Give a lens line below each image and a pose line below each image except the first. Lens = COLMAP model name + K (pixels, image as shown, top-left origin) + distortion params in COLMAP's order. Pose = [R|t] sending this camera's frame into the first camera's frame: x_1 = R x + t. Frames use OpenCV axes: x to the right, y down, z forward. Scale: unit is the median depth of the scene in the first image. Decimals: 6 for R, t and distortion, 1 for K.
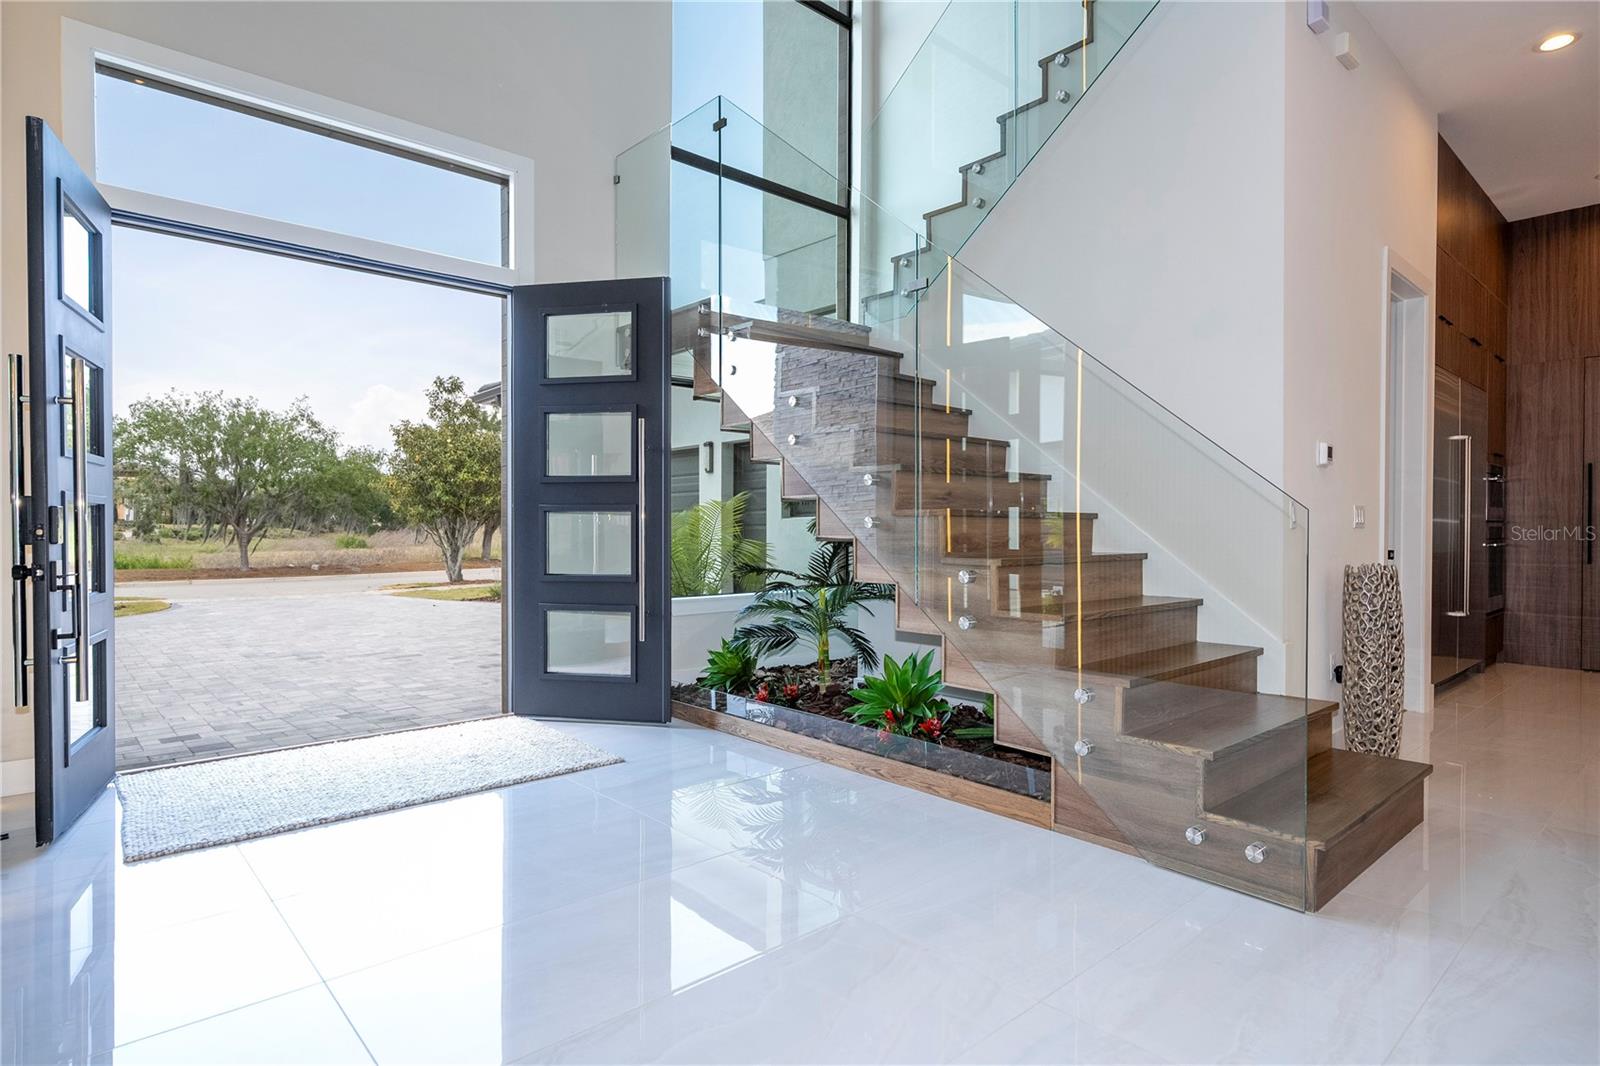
lens RADIAL K [[837.1, 0, 808.8], [0, 837.1, 543.5], [0, 0, 1]] dist [0.002873, -0.005907]
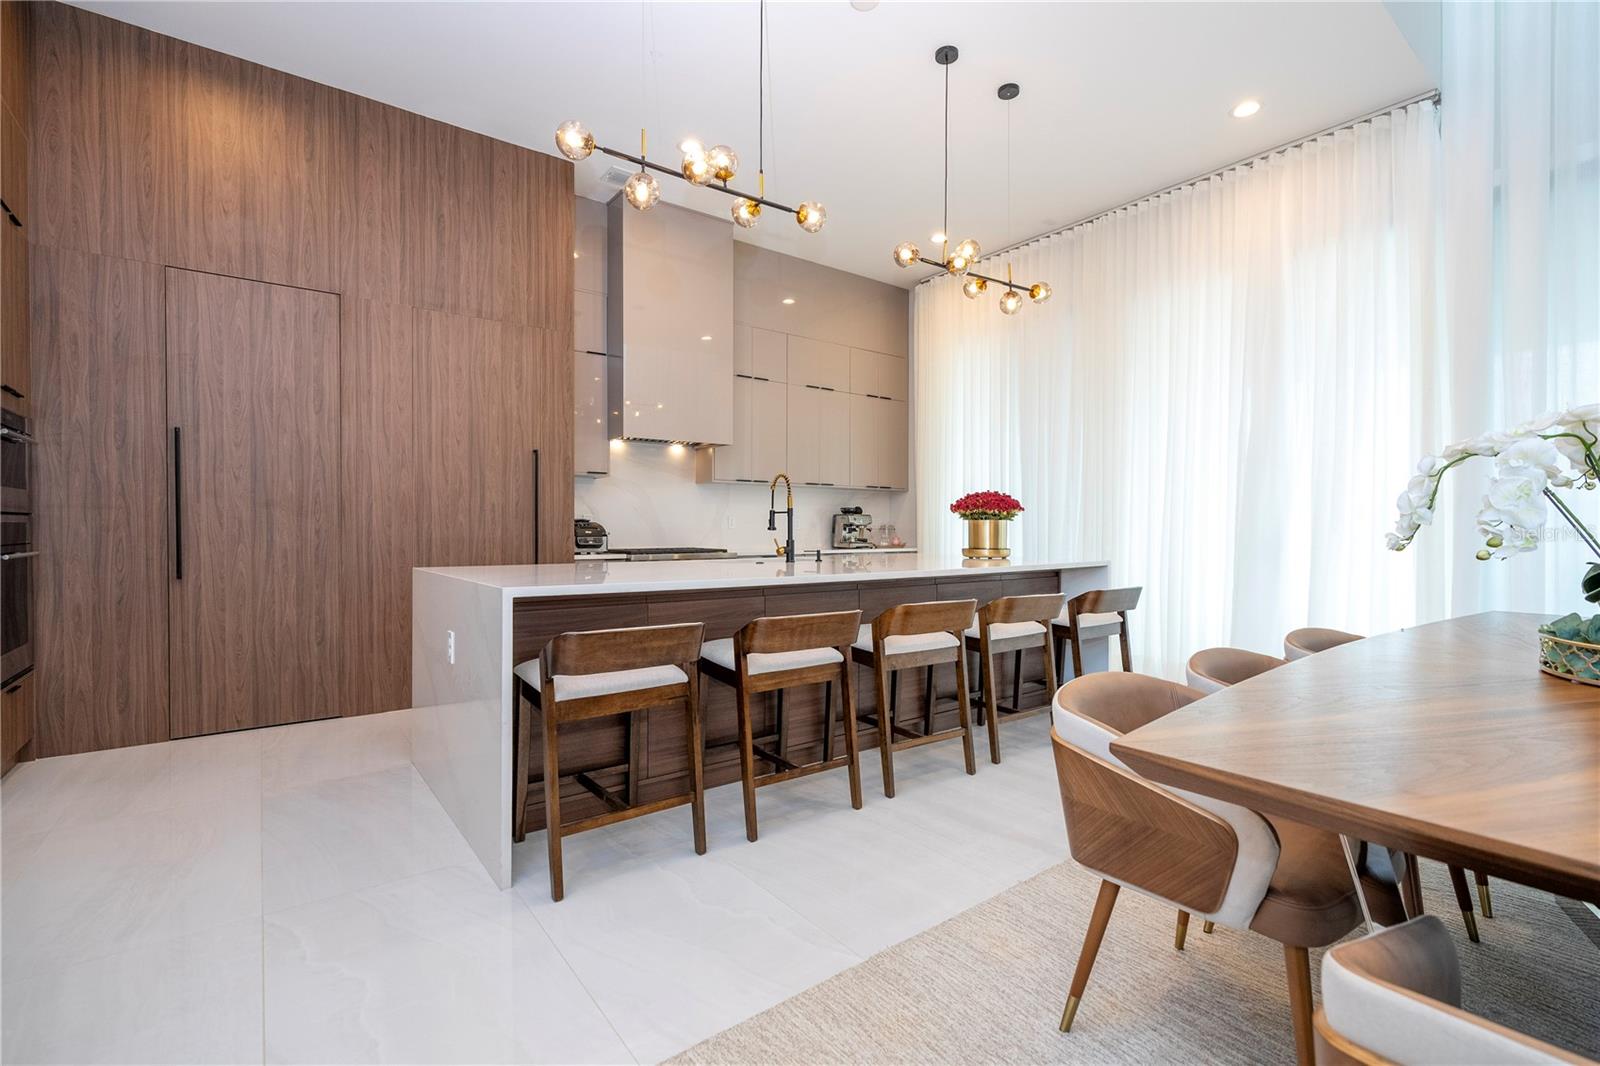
lens RADIAL K [[720.7, 0, 810.6], [0, 720.7, 534.1], [0, 0, 1]] dist [-0.004515, 0.002519]
pose [[0.075447, -0.010491, 0.997095, 0.558410], [0.016001, 0.999829, 0.009310, -0.012297], [-0.997021, 0.015252, 0.075602, 0.632032]]
